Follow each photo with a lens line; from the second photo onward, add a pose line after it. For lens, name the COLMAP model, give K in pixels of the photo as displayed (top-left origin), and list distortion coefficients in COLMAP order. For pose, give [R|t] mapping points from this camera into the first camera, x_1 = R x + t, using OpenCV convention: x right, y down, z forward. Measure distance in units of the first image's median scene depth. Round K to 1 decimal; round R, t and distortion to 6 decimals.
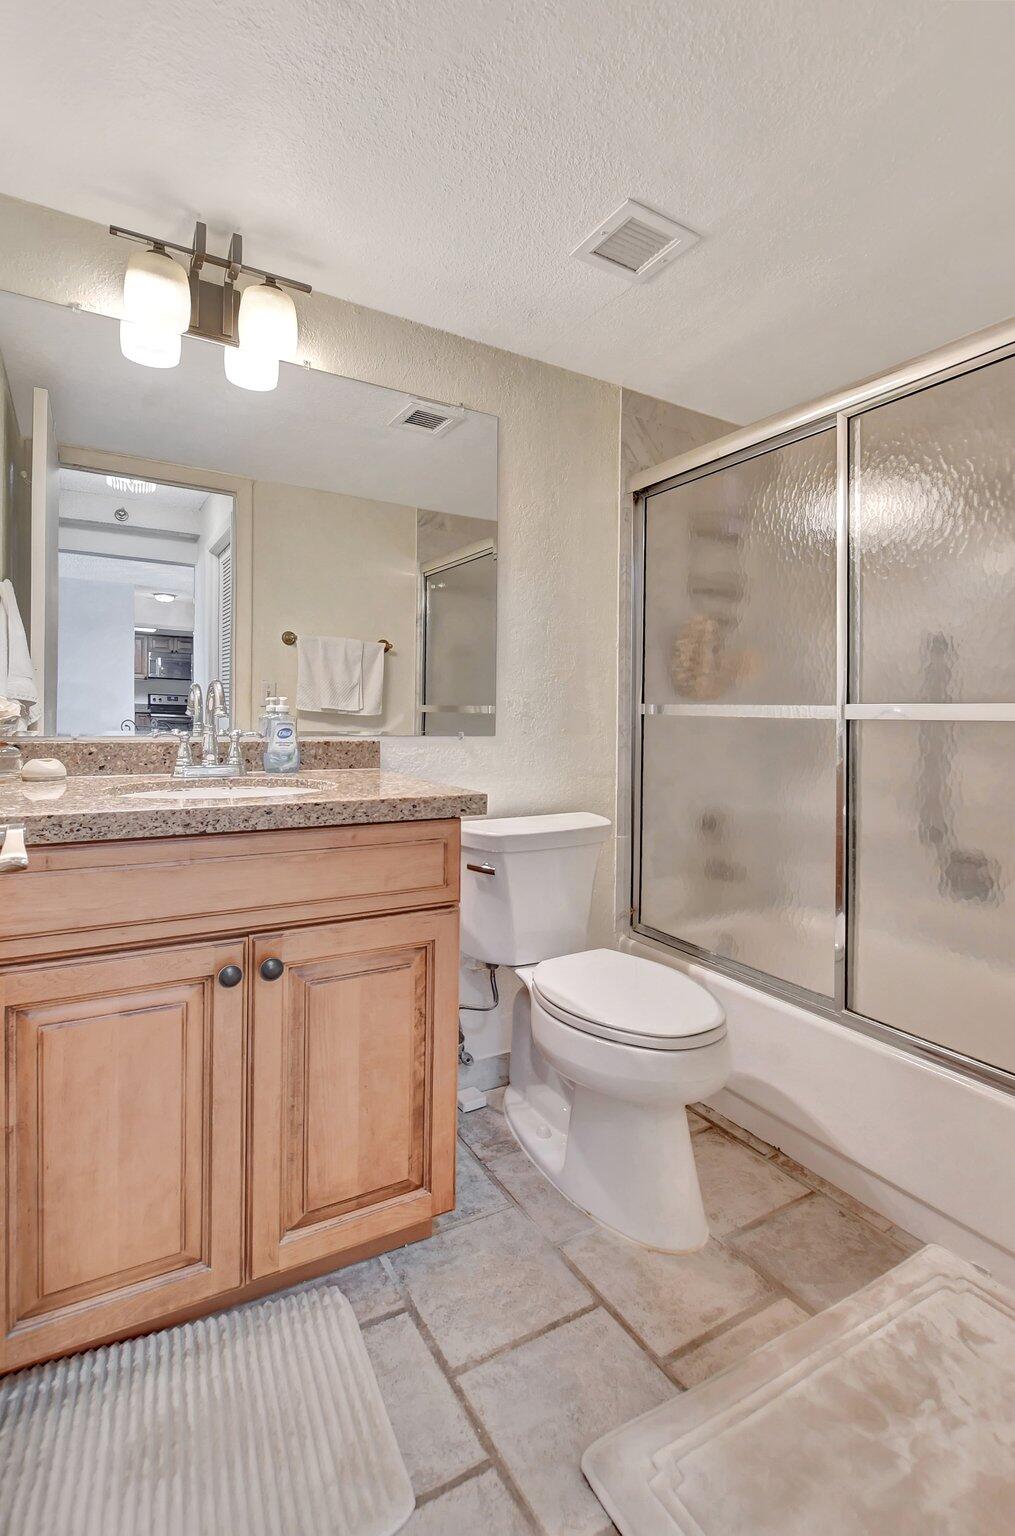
lens RADIAL K [[712.6, 0, 532.3], [0, 712.6, 723.3], [0, 0, 1]] dist [0.003894, 0.000581]
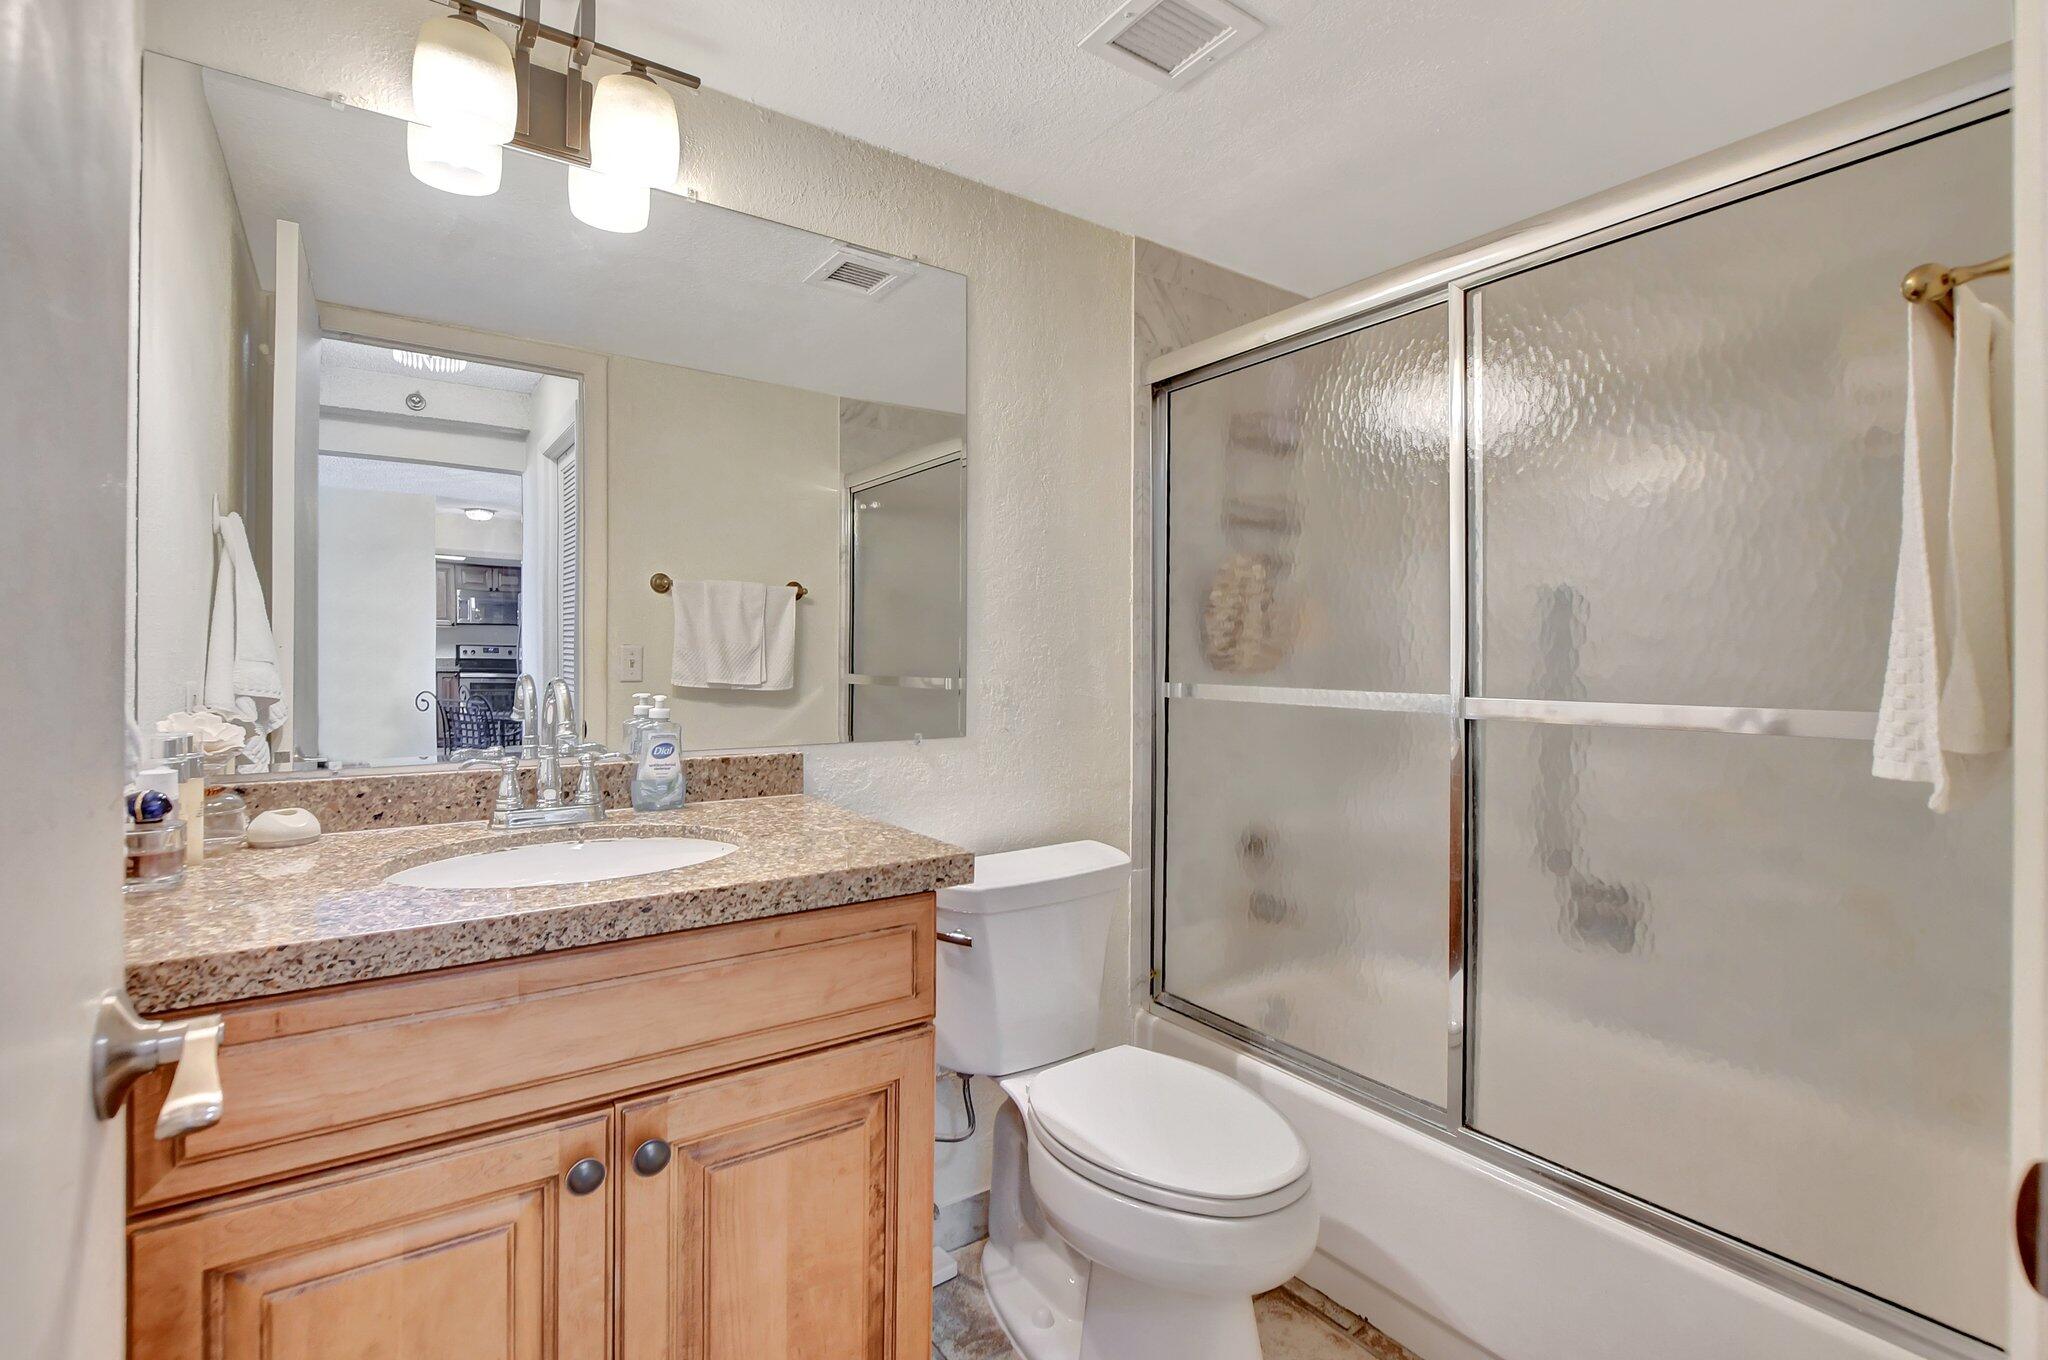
lens RADIAL K [[936.6, 0, 1024.0], [0, 936.6, 680.0], [0, 0, 1]] dist [0.001287, 0.000359]
pose [[0.998780, 0.001219, 0.049373, -0.045211], [-0.001769, 0.999937, 0.011105, -0.053504], [-0.049356, -0.011178, 0.998719, 0.092153]]
